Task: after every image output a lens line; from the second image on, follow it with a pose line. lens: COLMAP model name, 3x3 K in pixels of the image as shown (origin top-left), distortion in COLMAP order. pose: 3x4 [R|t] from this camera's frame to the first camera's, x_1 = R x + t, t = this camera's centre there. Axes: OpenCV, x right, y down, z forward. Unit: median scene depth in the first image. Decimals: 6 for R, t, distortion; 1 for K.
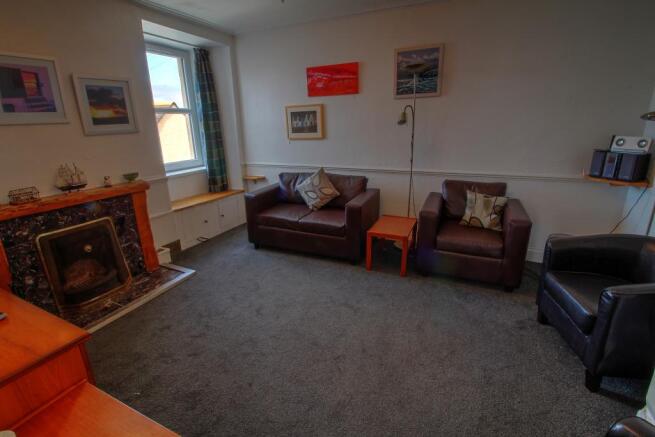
lens RADIAL K [[299.6, 0, 327.5], [0, 299.6, 218.5], [0, 0, 1]] dist [-0.020537, -0.001284]
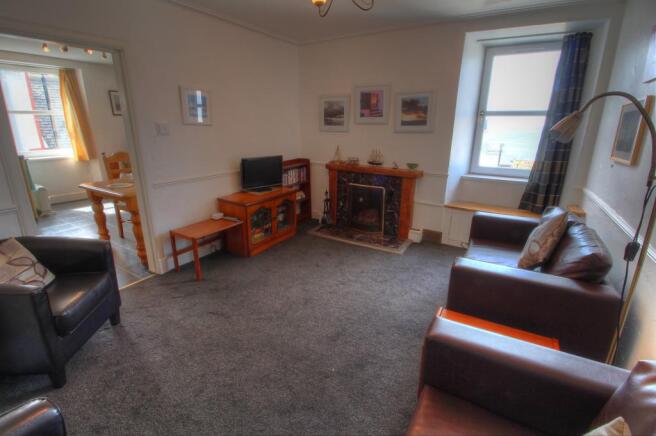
lens RADIAL K [[300.1, 0, 328.0], [0, 300.1, 218.0], [0, 0, 1]] dist [-0.020537, -0.001284]
pose [[-0.115174, 0.307163, -0.944662, 0.747598], [-0.310546, 0.892189, 0.327963, -0.272280], [0.943555, 0.331134, -0.007369, 0.791856]]
